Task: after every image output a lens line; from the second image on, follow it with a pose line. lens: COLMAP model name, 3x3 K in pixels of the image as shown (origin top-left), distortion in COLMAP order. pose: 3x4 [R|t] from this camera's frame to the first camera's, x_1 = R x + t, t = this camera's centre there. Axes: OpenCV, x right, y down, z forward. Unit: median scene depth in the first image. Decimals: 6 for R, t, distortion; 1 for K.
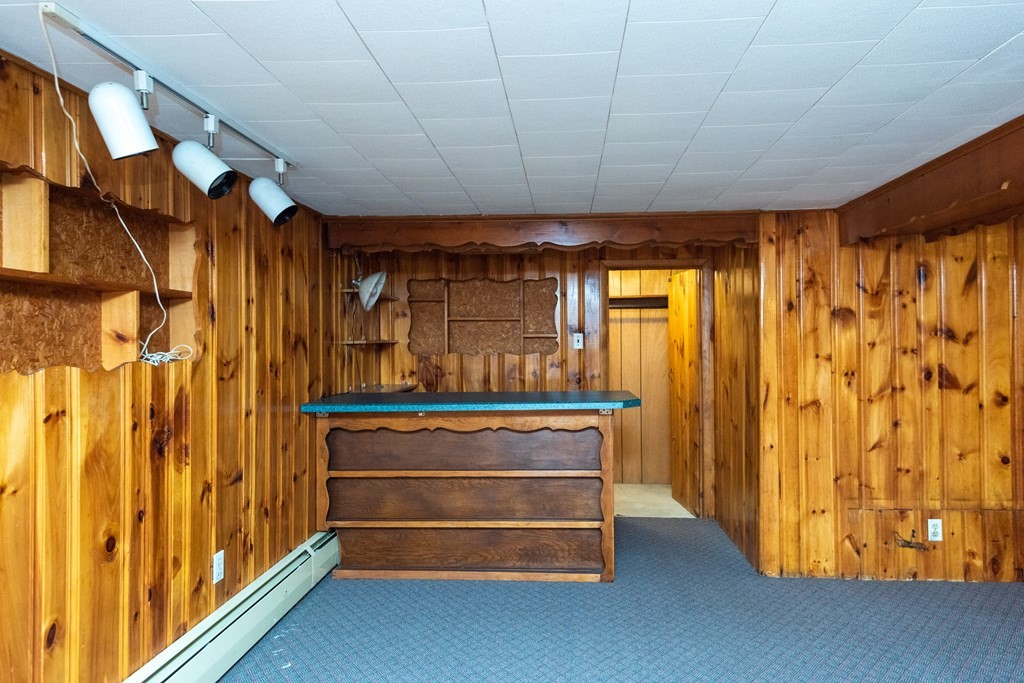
lens RADIAL K [[682.8, 0, 512.3], [0, 682.8, 333.2], [0, 0, 1]] dist [0.044309, -0.034486]
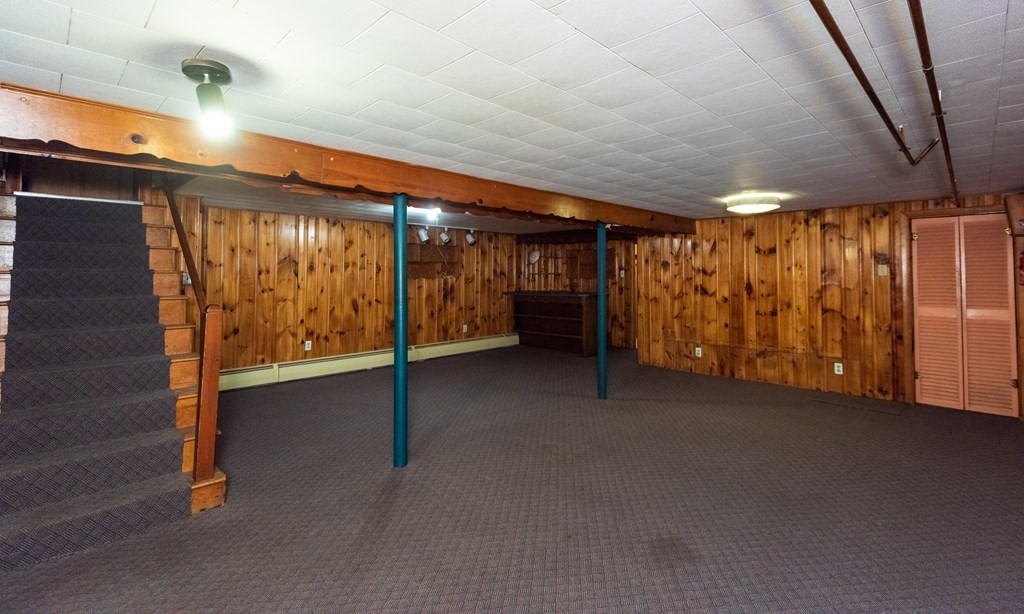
lens RADIAL K [[463.8, 0, 514.9], [0, 463.8, 259.5], [0, 0, 1]] dist [-0.000749, -0.000140]
pose [[0.759129, -0.013571, -0.650799, 1.175320], [0.002953, 0.999844, -0.017405, -0.016478], [0.650934, 0.011291, 0.759050, -0.664955]]
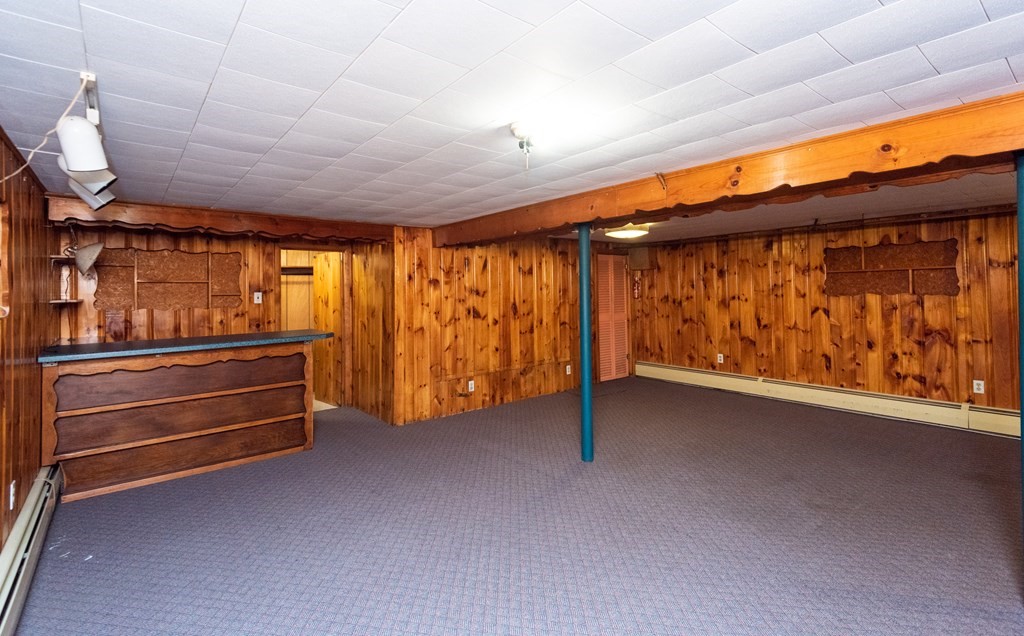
lens RADIAL K [[476.0, 0, 531.3], [0, 476.0, 281.5], [0, 0, 1]] dist [0.002001, -0.000092]
pose [[0.706073, 0.011572, 0.708045, -0.277801], [0.001446, 0.999841, -0.017783, -0.005404], [-0.708138, 0.013580, 0.705944, -0.144031]]
